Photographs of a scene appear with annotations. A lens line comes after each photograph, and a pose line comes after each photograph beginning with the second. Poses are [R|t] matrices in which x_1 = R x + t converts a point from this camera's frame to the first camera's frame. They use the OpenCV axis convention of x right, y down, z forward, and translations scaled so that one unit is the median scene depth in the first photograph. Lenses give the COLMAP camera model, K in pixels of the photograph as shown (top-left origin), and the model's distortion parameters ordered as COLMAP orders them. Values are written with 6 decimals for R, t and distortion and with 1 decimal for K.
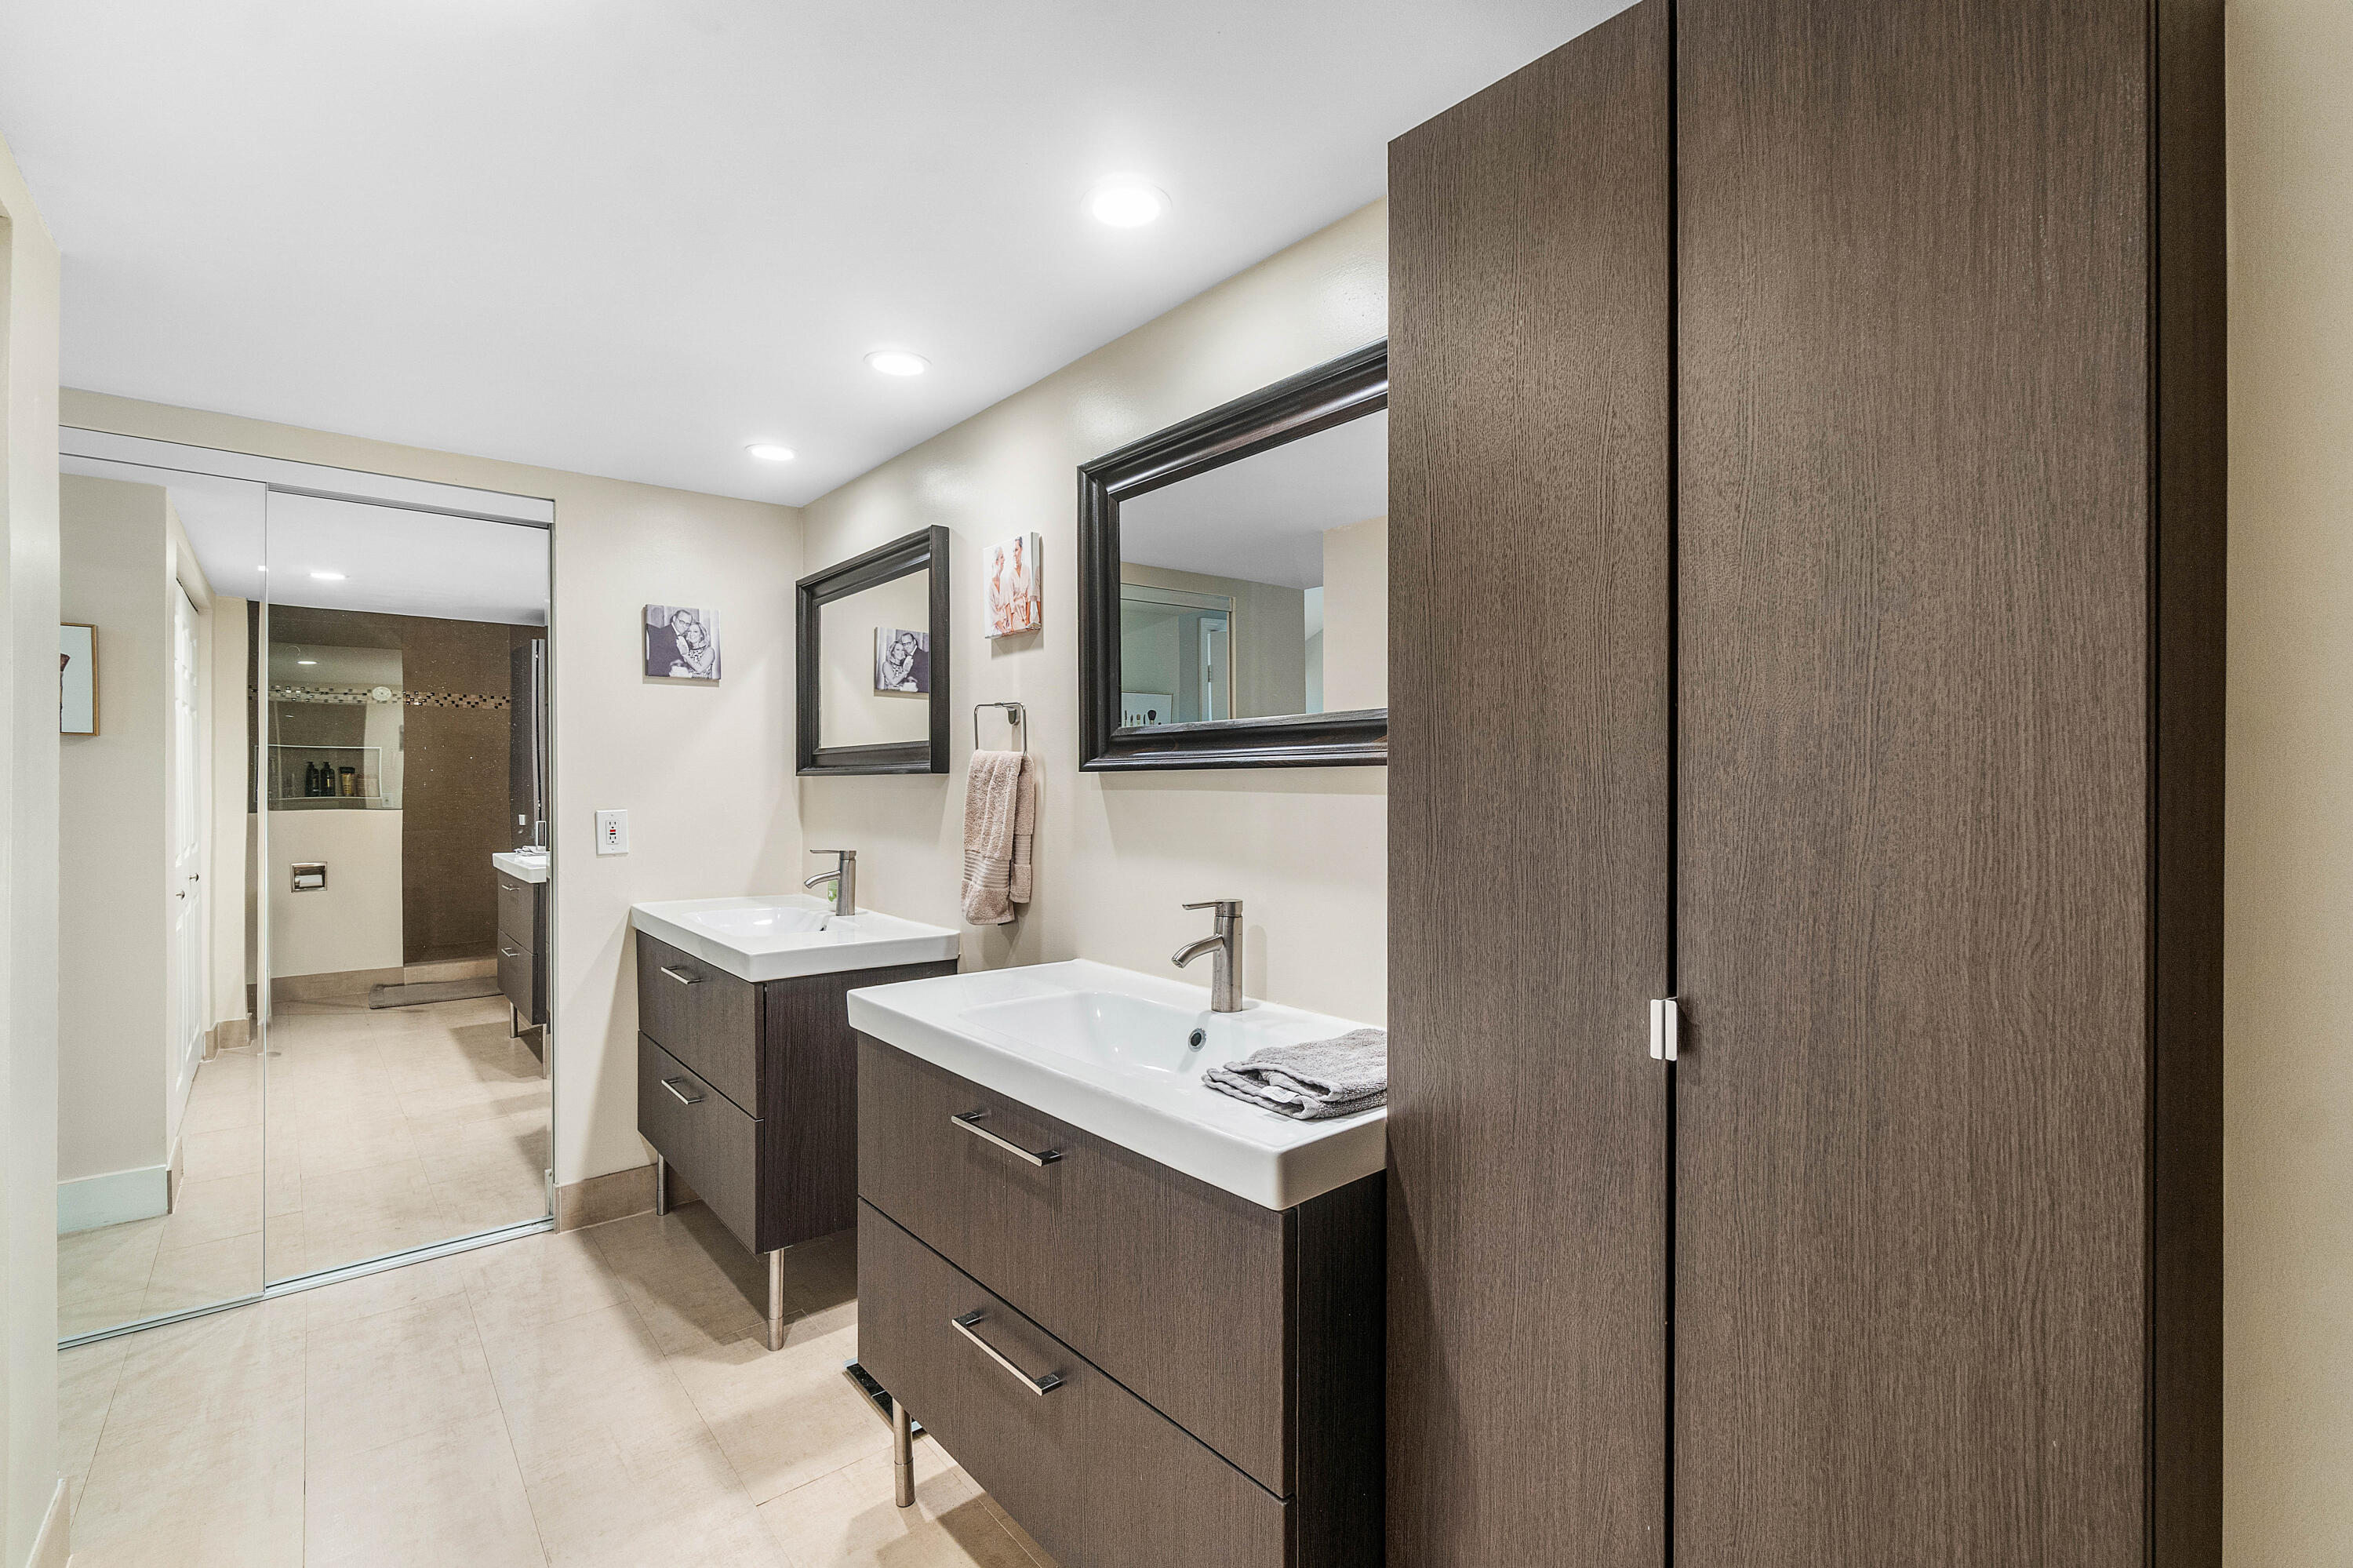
lens RADIAL K [[1018.3, 0, 1177.1], [0, 1018.3, 789.9], [0, 0, 1]] dist [-0.001621, 0.001248]
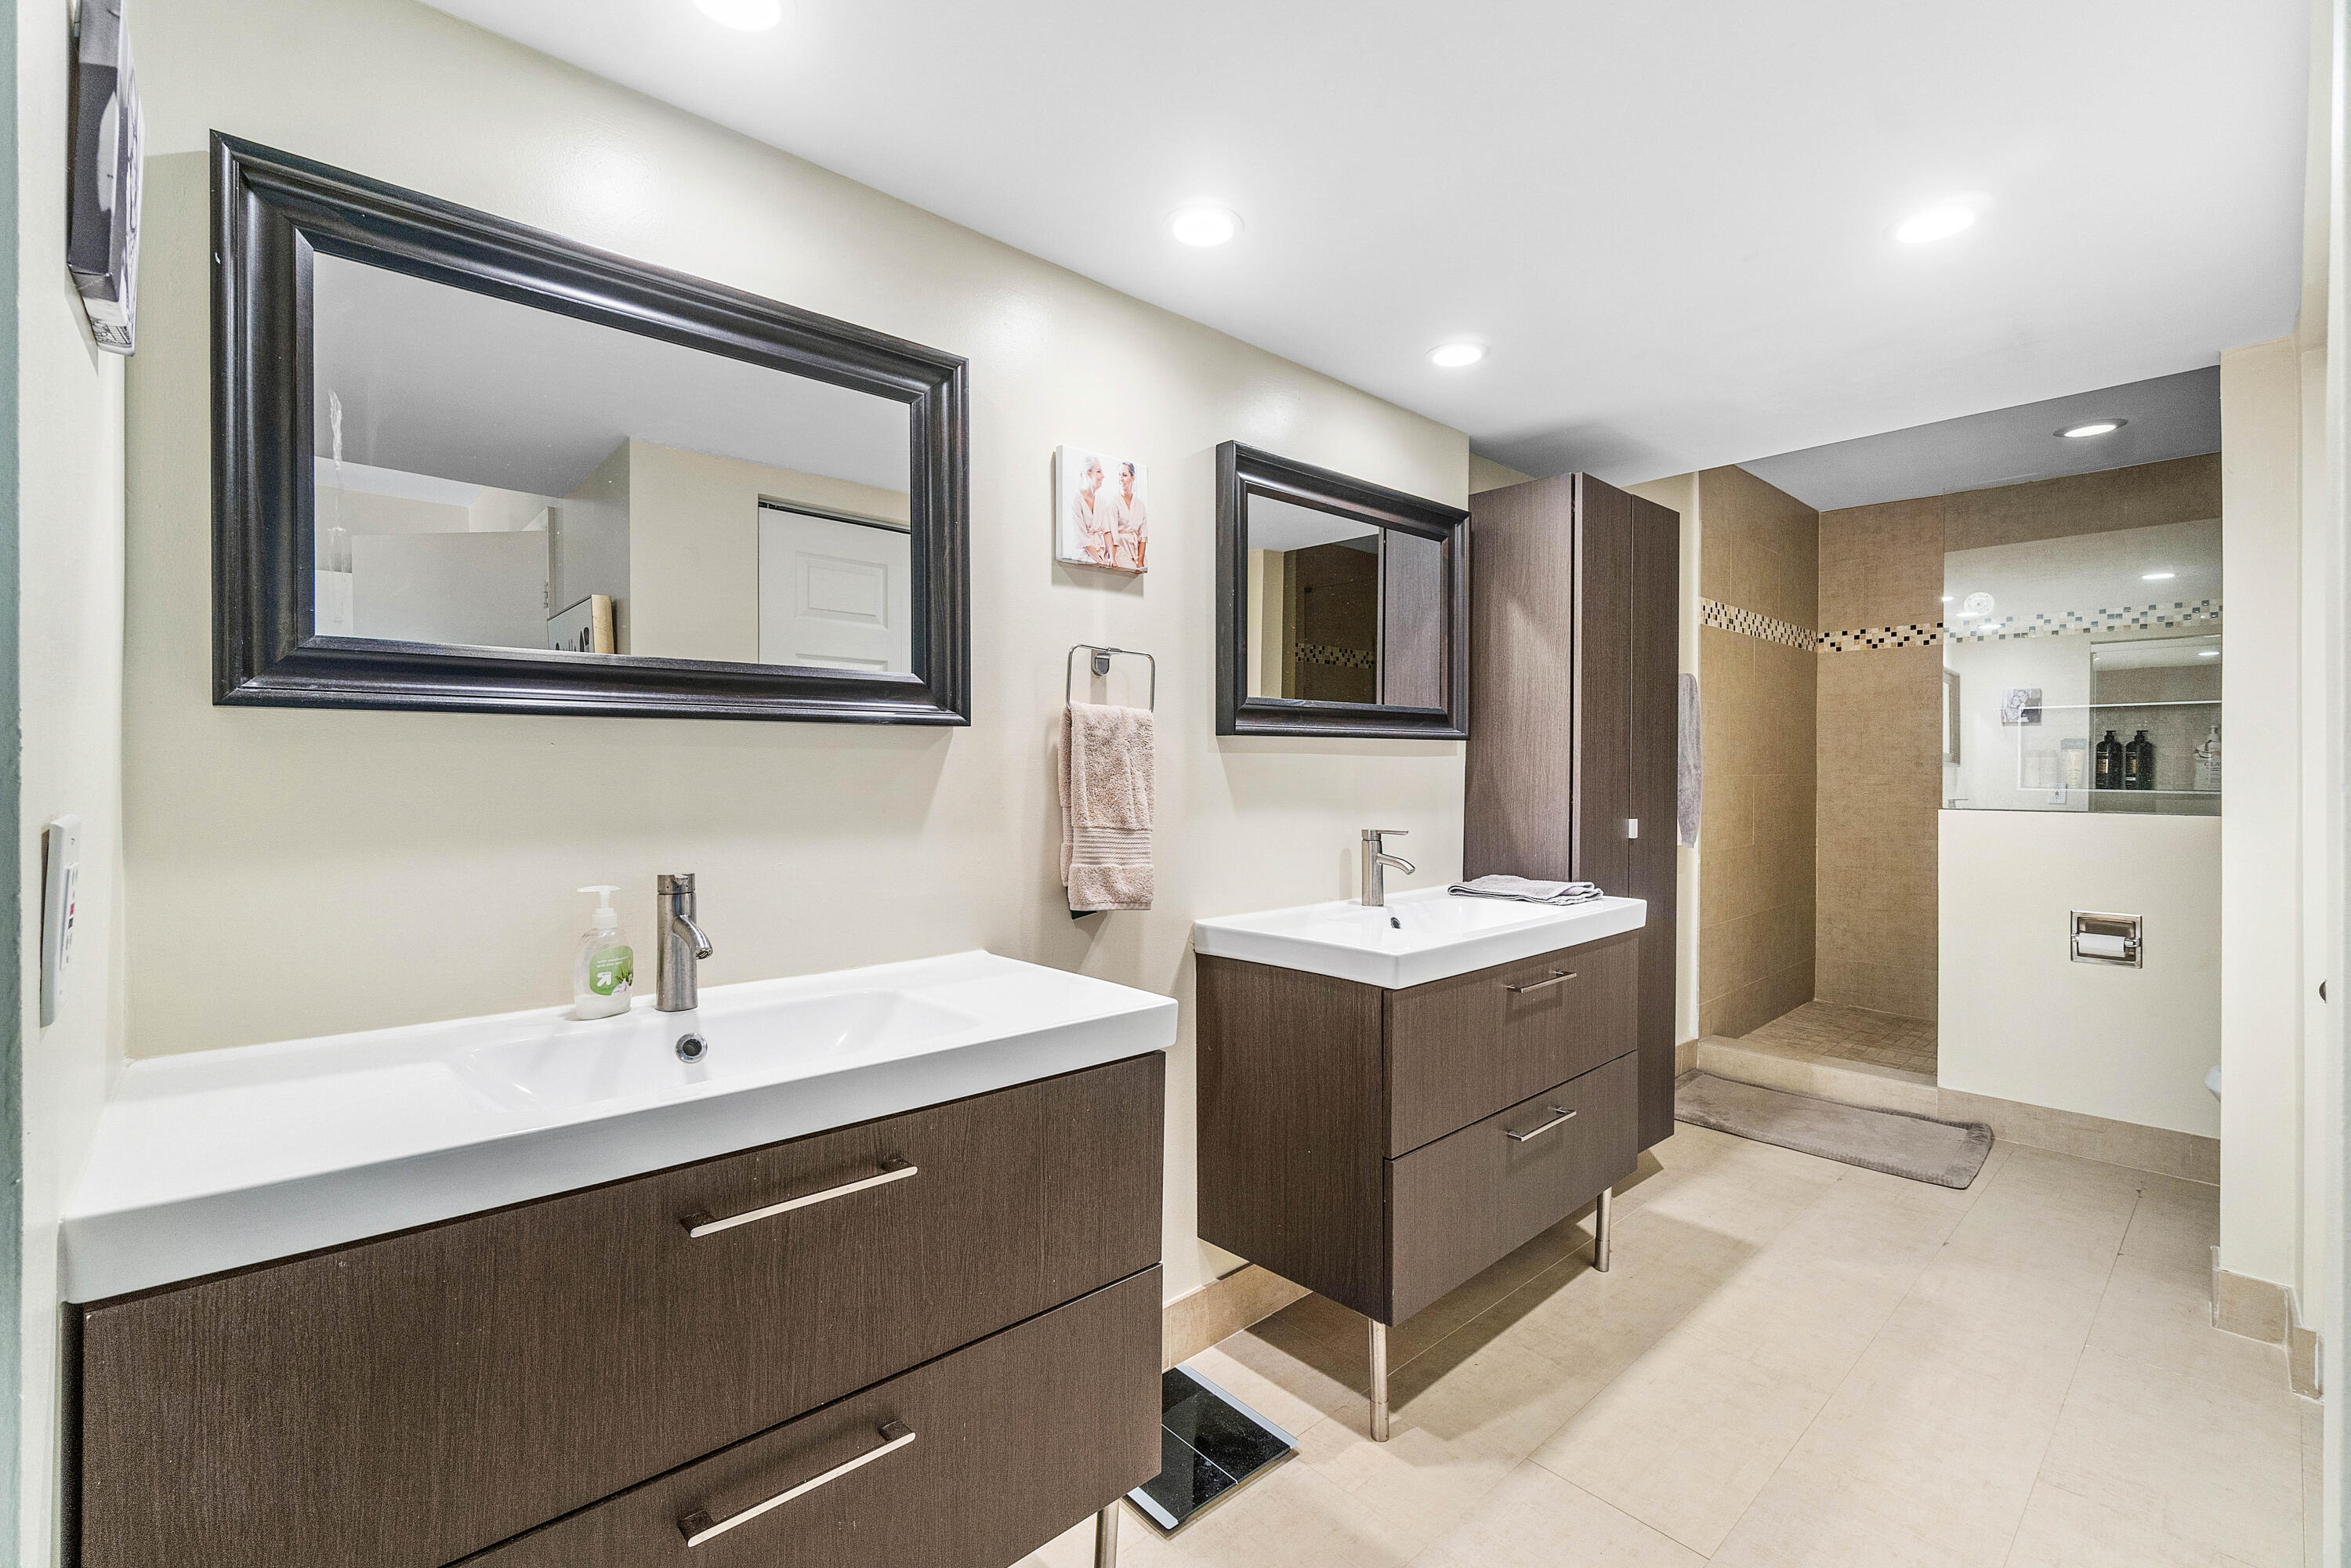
lens RADIAL K [[1017.4, 0, 1182.8], [0, 1017.4, 765.2], [0, 0, 1]] dist [-0.001621, 0.001248]
pose [[-0.044186, -0.003935, 0.999016, -1.008723], [0.003244, 0.999986, 0.004083, 0.007365], [-0.999018, 0.003421, -0.044172, 0.973636]]
